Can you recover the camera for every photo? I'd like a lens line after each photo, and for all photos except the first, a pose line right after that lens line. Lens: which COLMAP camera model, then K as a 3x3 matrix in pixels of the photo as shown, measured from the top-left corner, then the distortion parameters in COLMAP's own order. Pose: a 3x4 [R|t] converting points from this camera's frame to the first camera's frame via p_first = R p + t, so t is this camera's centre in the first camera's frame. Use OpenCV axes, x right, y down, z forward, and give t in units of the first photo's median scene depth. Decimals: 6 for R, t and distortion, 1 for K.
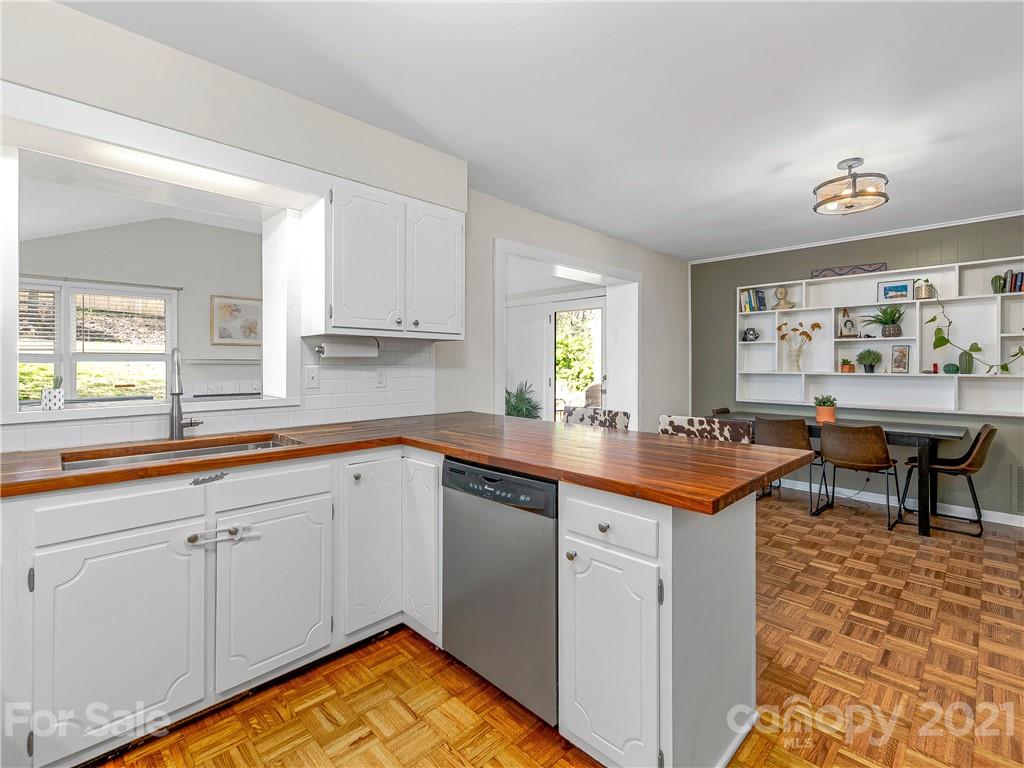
lens RADIAL K [[476.8, 0, 502.3], [0, 476.8, 367.7], [0, 0, 1]] dist [0.000490, -0.000850]
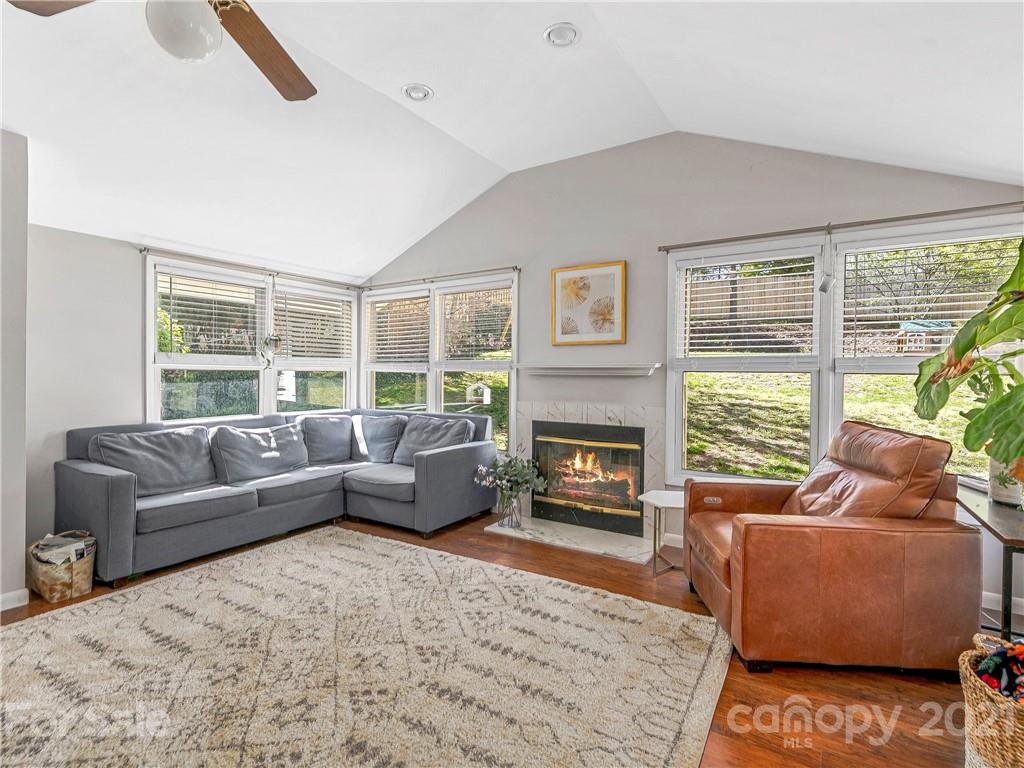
lens RADIAL K [[504.6, 0, 516.3], [0, 504.6, 380.1], [0, 0, 1]] dist [0.001995, 0.000375]
pose [[0.239303, 0.012435, -0.970865, 0.071622], [-0.012448, 0.999875, 0.009739, -0.009425], [0.970865, 0.009754, 0.239427, 1.072896]]
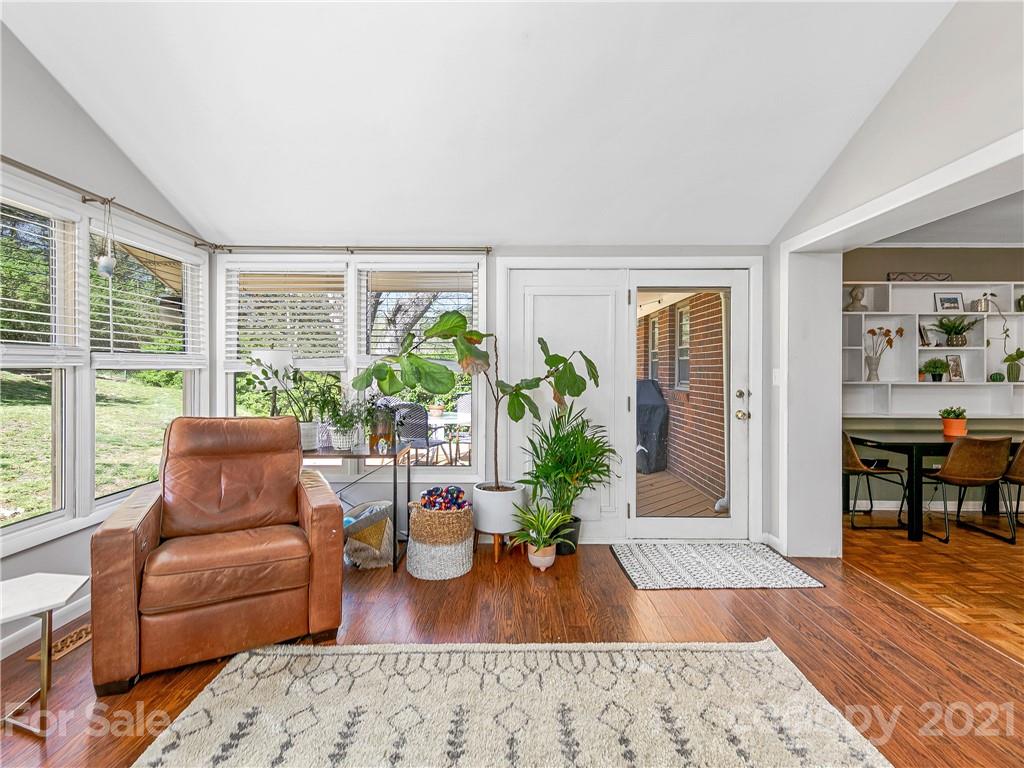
lens RADIAL K [[476.8, 0, 510.9], [0, 476.8, 378.3], [0, 0, 1]] dist [0.000490, -0.000850]
pose [[0.703301, -0.010735, 0.710811, -0.562578], [0.002774, 0.999920, 0.012356, -0.011541], [-0.710887, -0.006718, 0.703274, 0.920117]]
